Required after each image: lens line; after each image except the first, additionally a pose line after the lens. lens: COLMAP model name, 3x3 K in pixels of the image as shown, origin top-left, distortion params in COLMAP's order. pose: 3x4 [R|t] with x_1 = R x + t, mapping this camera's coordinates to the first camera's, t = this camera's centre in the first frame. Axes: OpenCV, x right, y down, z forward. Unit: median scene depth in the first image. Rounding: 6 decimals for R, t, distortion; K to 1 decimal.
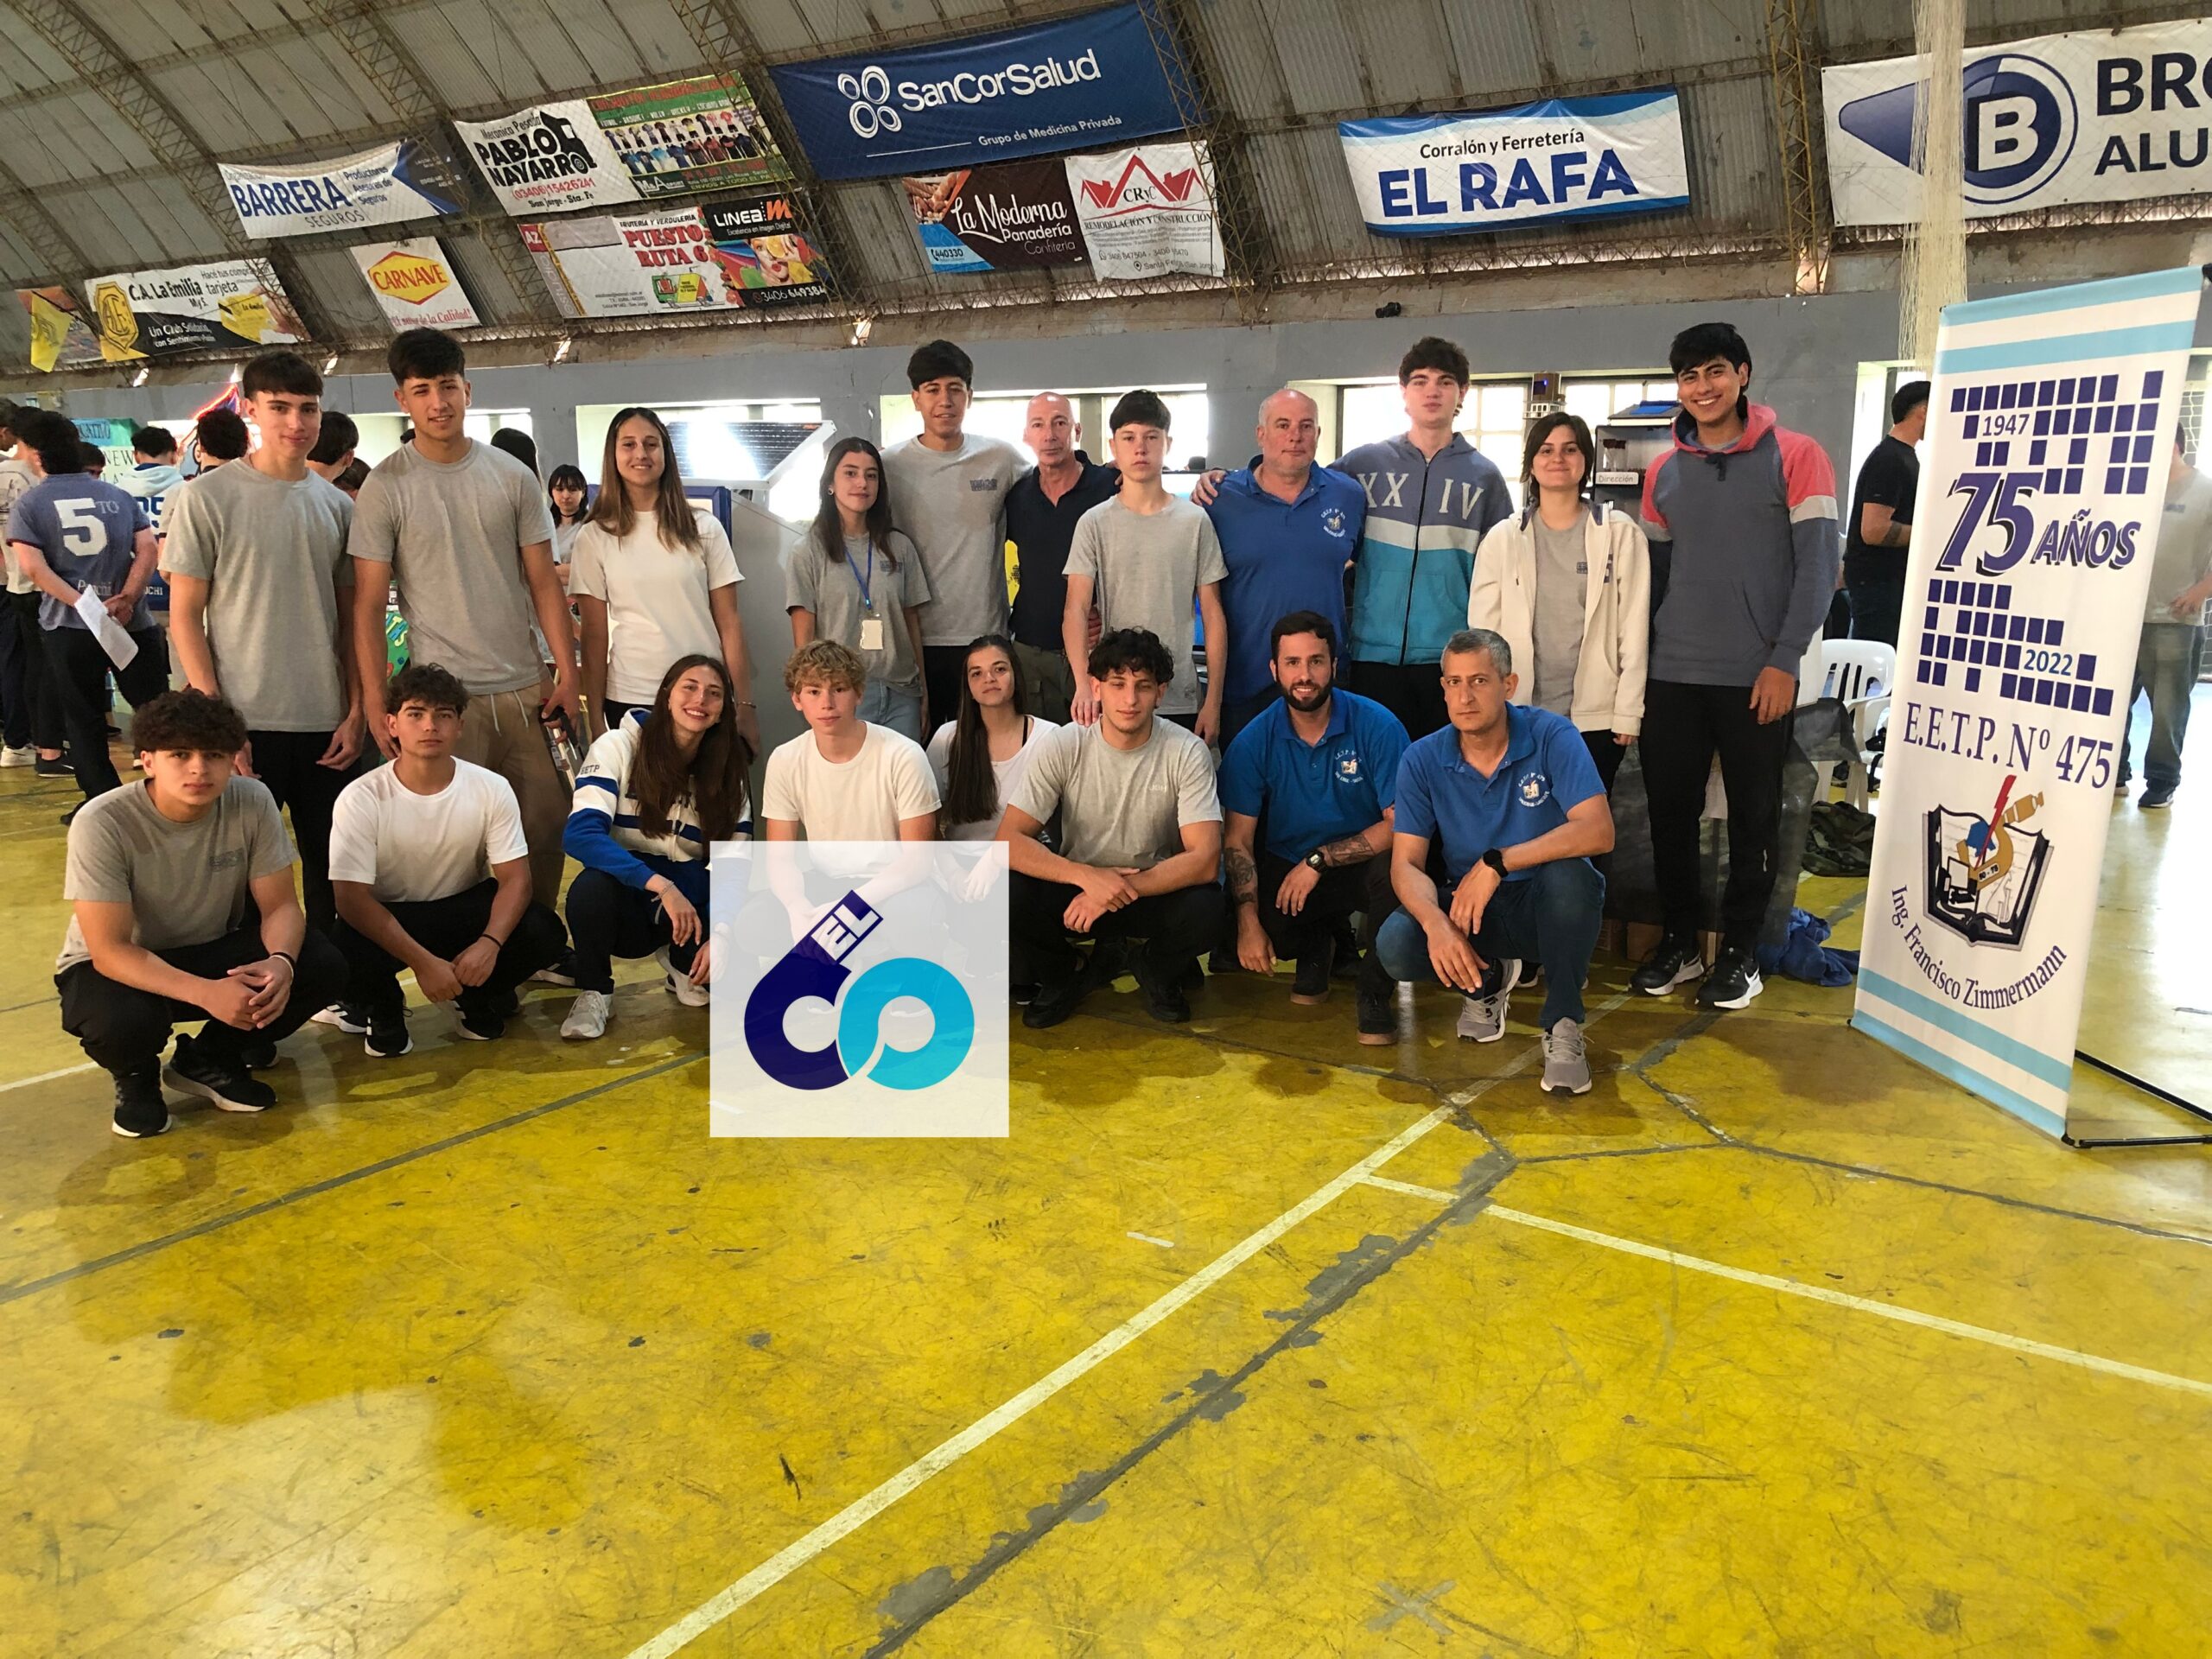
lens RADIAL K [[1809.6, 0, 1110.3], [0, 1809.6, 814.6], [0, 0, 1]] dist [0.016189, -0.016608]
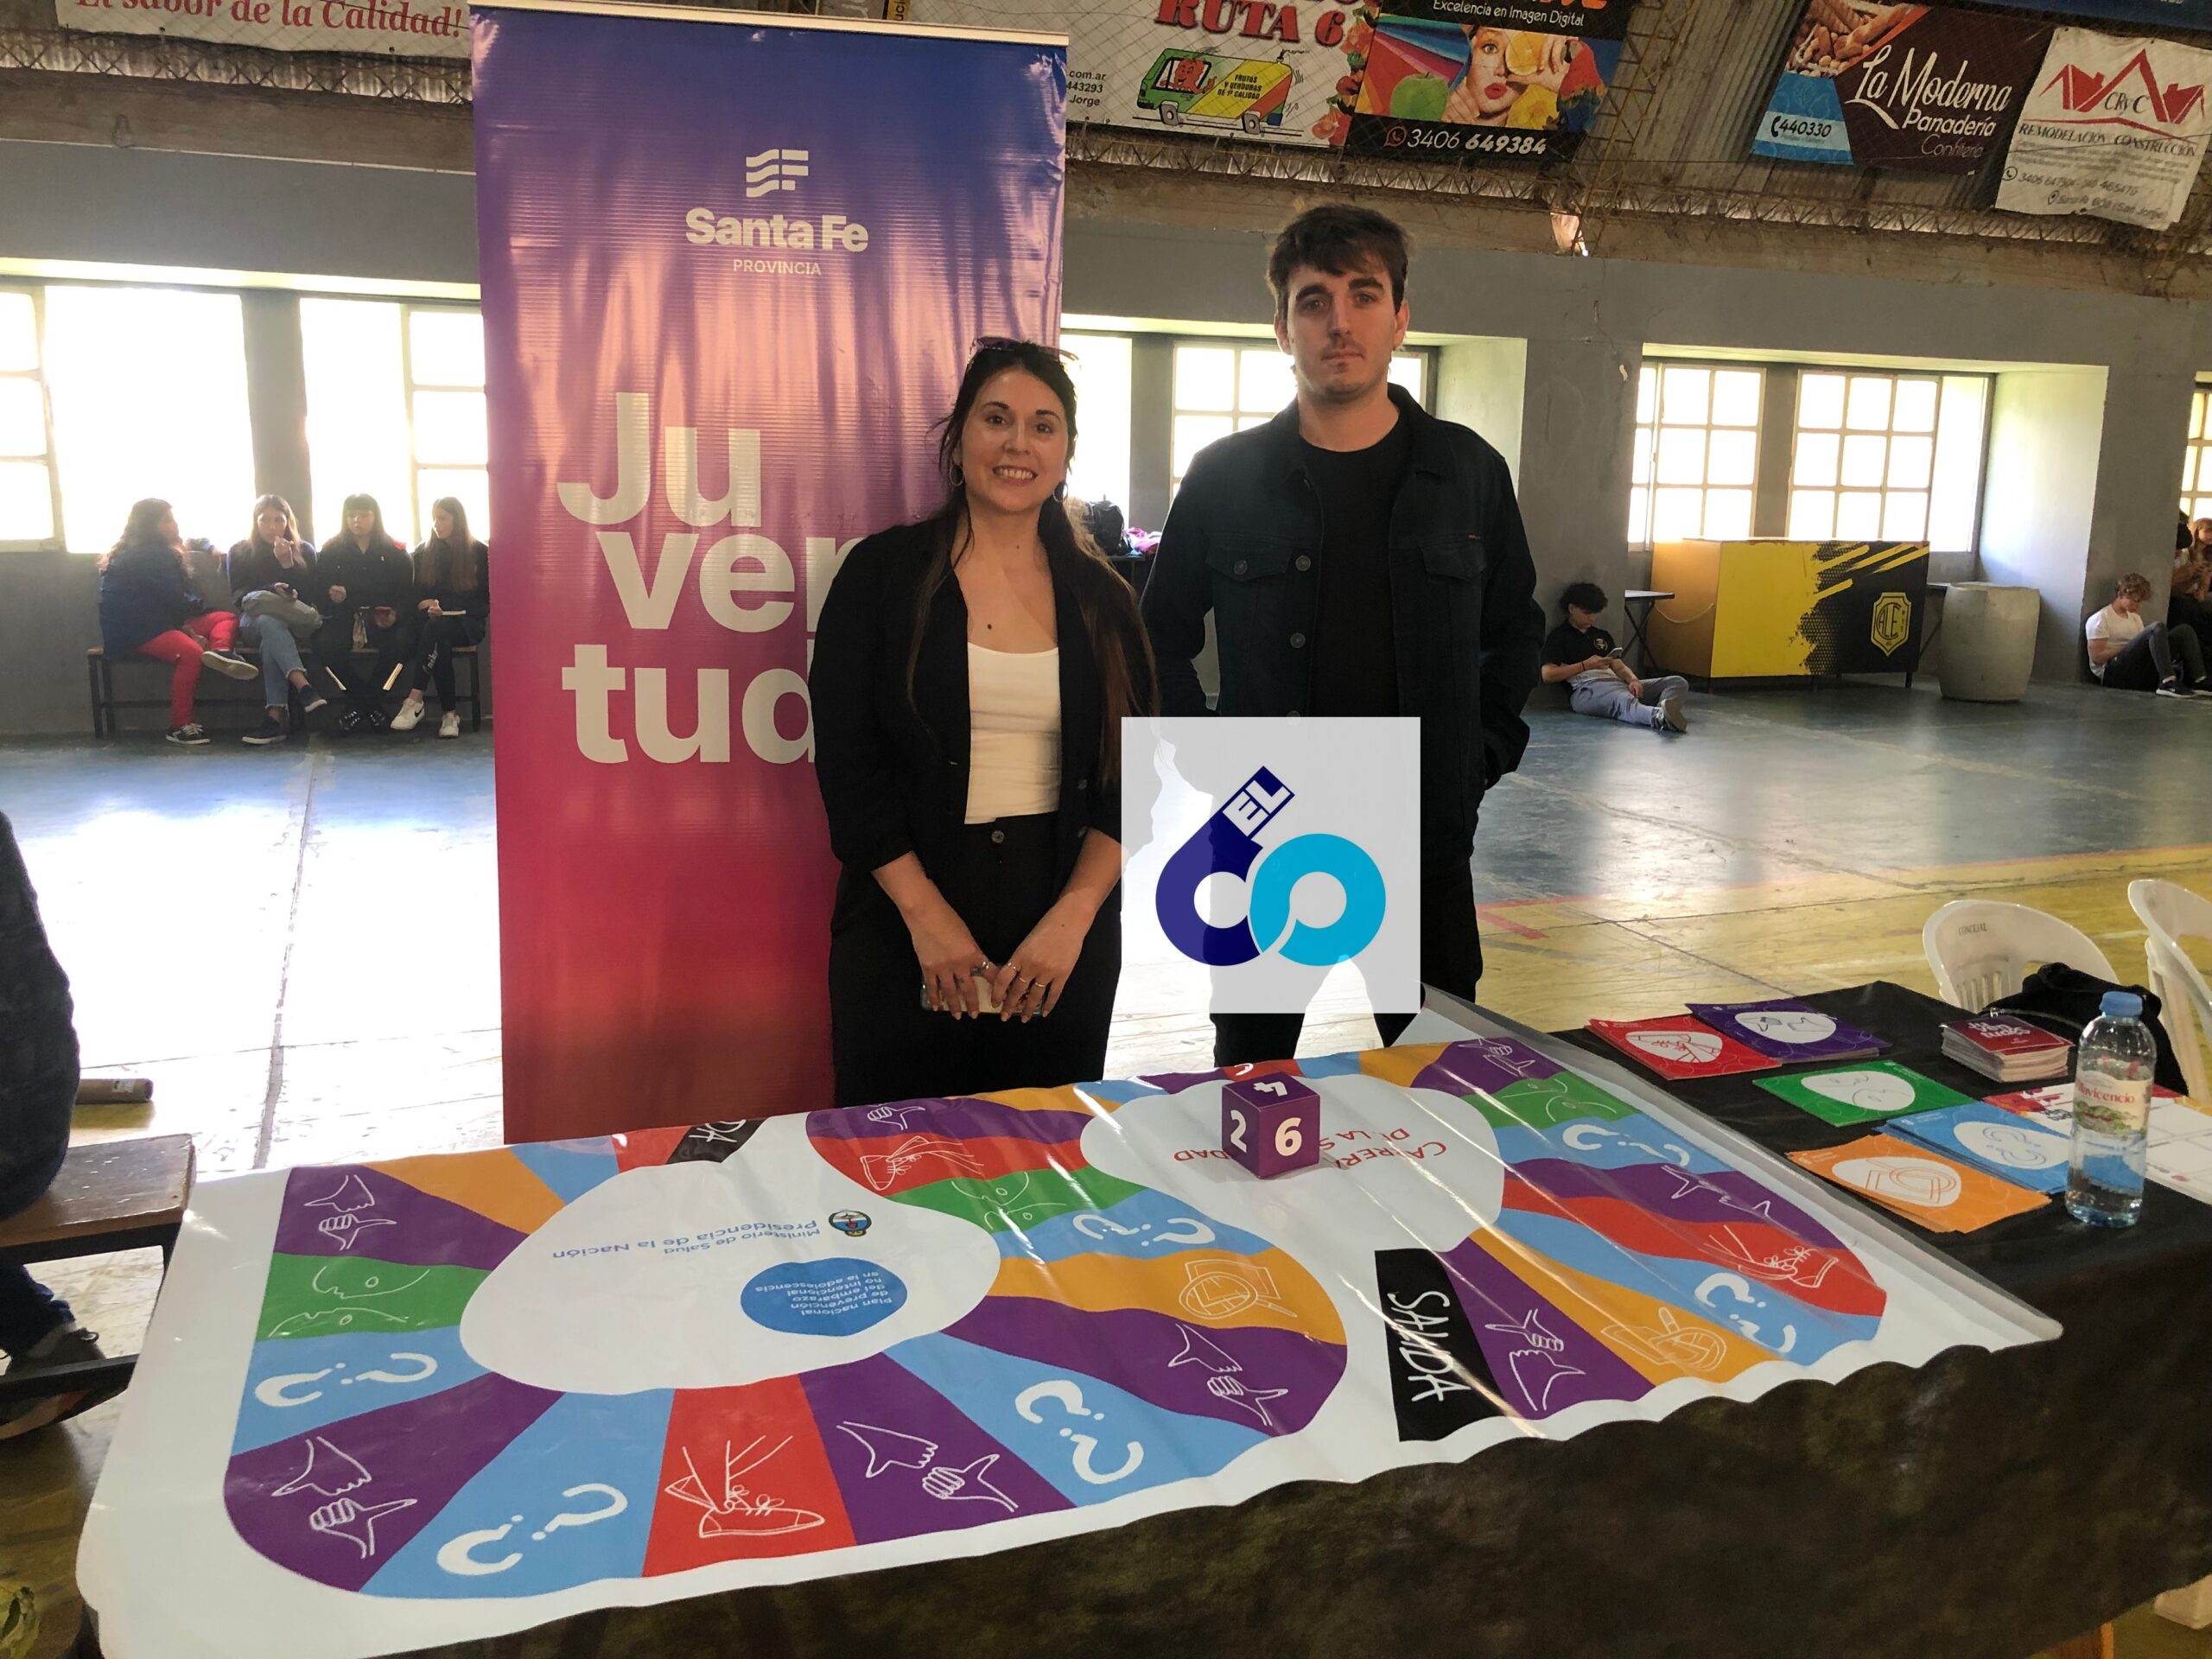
lens RADIAL K [[1809.6, 0, 1127.8], [0, 1809.6, 818.3], [0, 0, 1]] dist [0.016189, -0.016608]
pose [[0.539700, -0.145734, 0.829148, -0.655844], [0.136312, 0.987033, 0.084759, -0.133400], [-0.830749, 0.067278, 0.552567, 0.728702]]
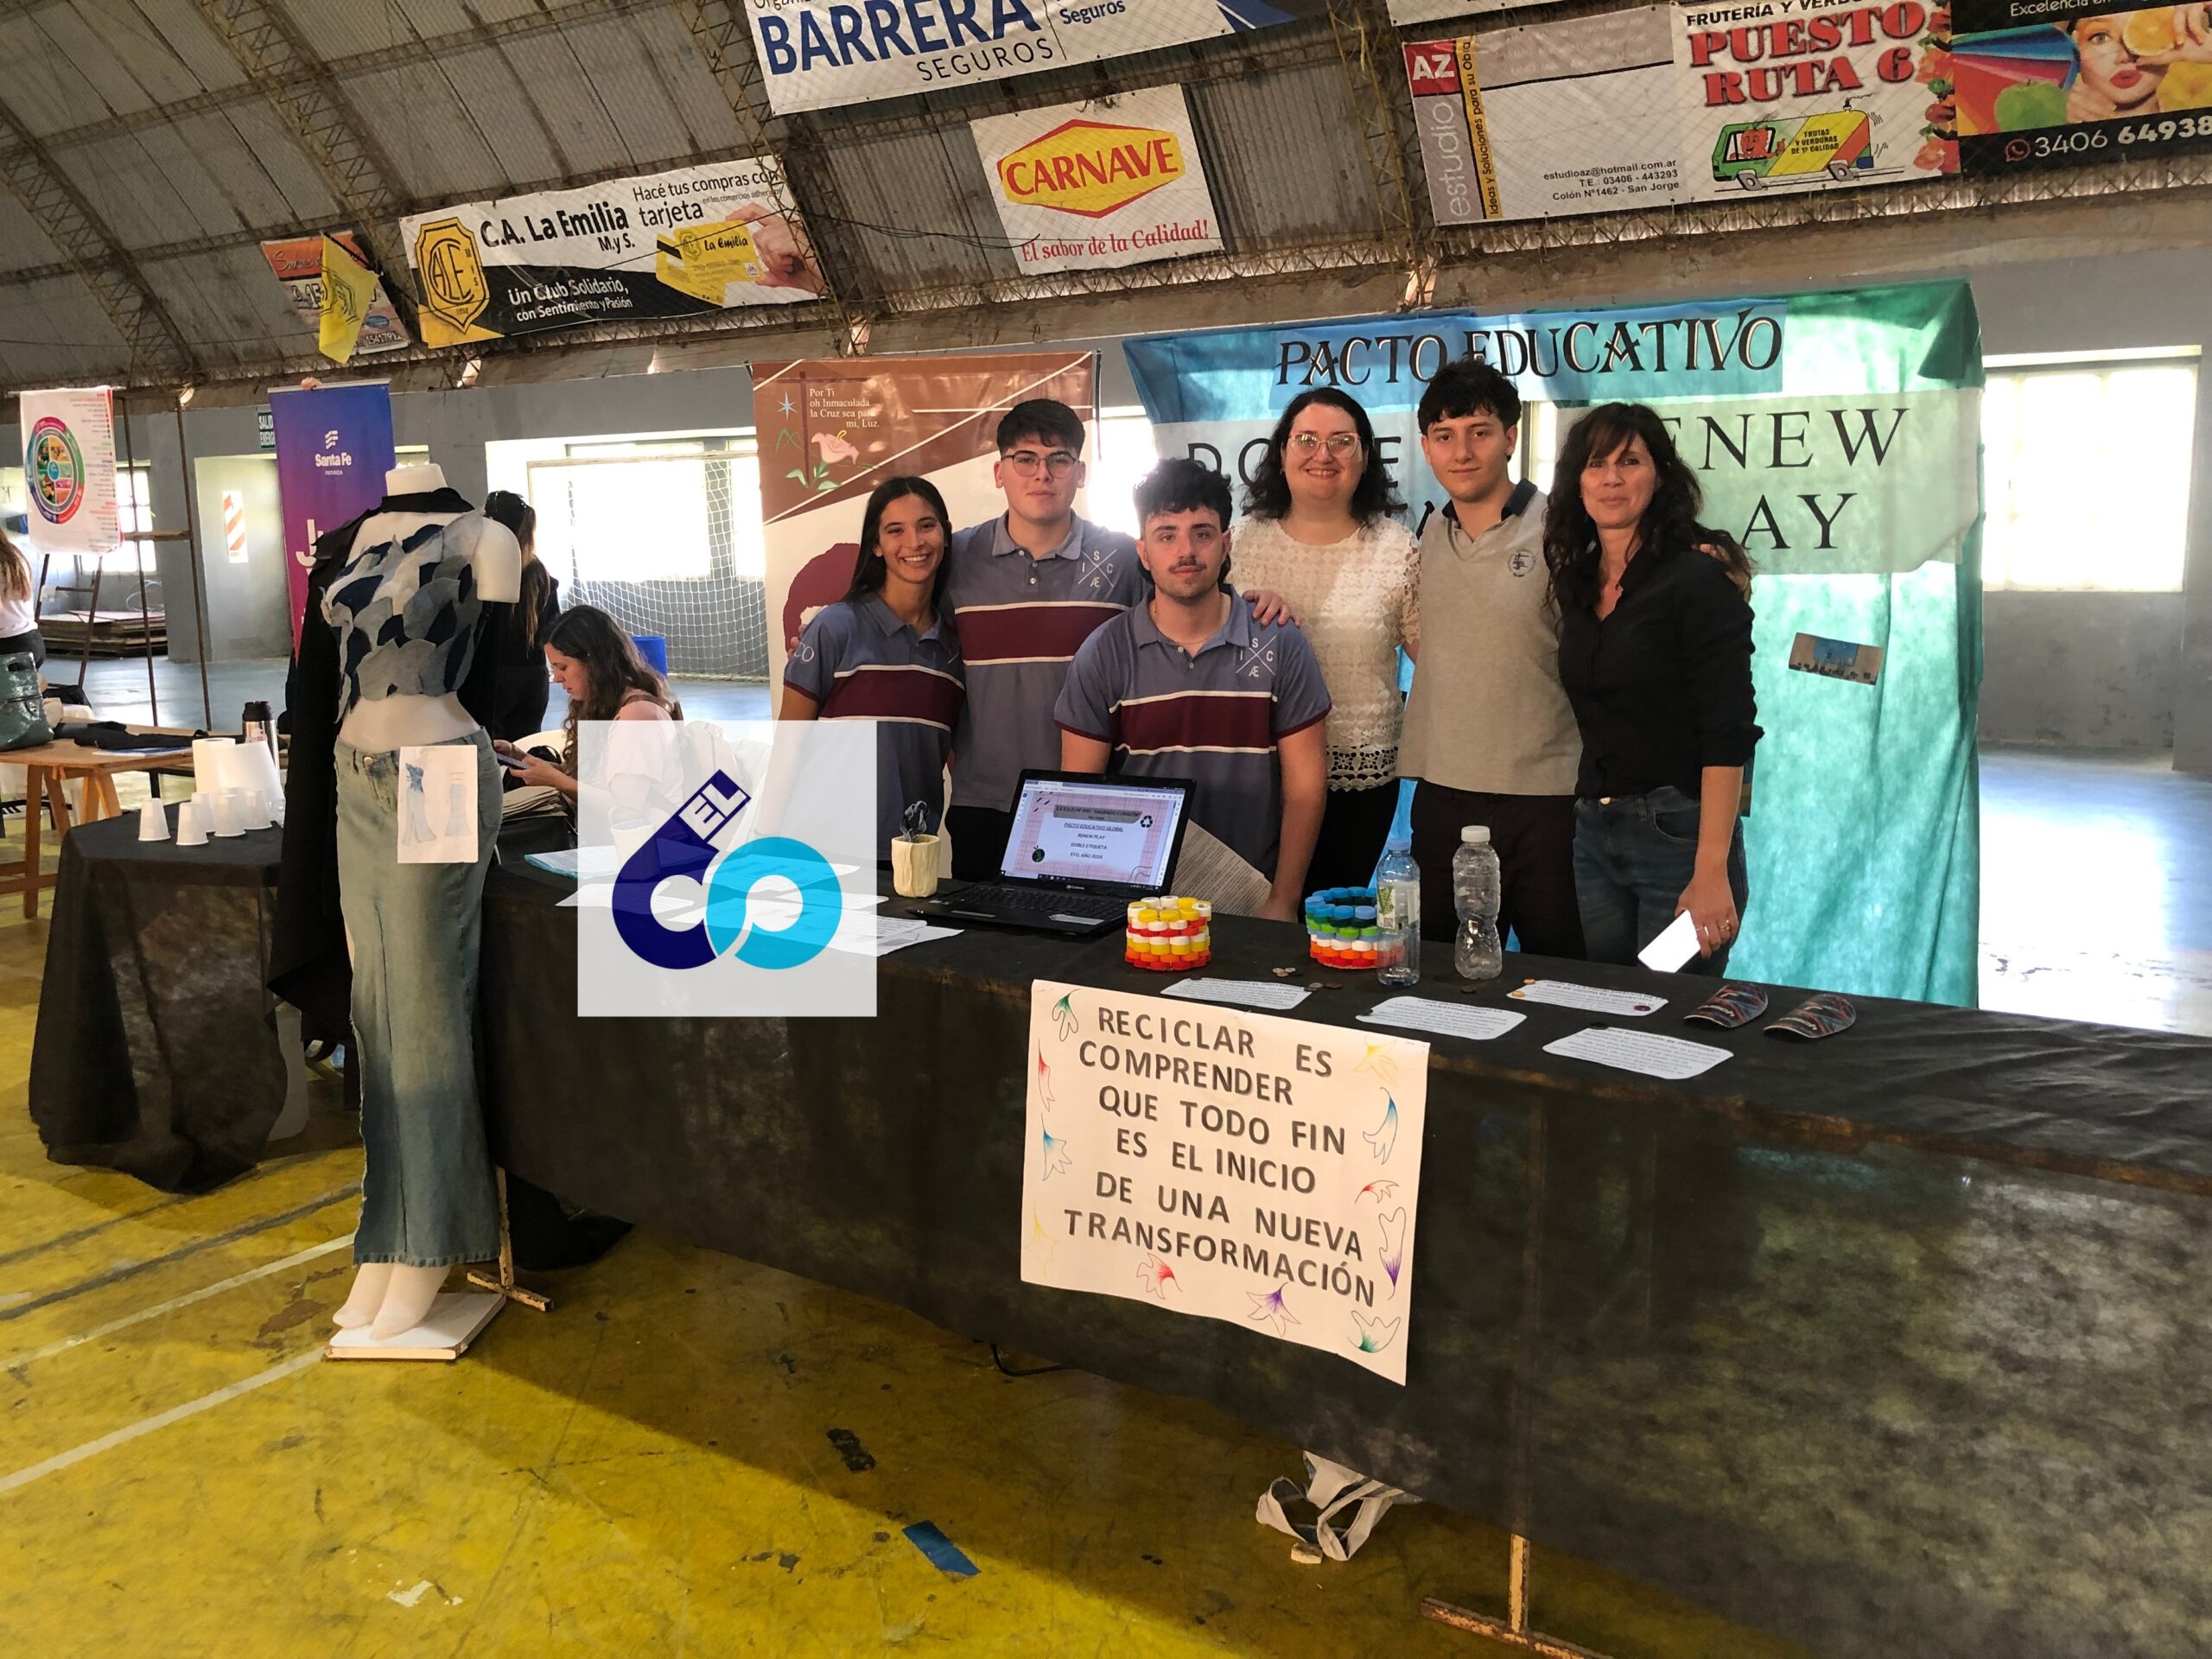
lens RADIAL K [[1809.6, 0, 1052.1], [0, 1809.6, 821.6], [0, 0, 1]] dist [0.016189, -0.016608]
pose [[0.999901, -0.012816, 0.005817, -0.432100], [0.012928, 0.999722, -0.019693, -0.087193], [-0.005563, 0.019767, 0.999789, 0.468758]]
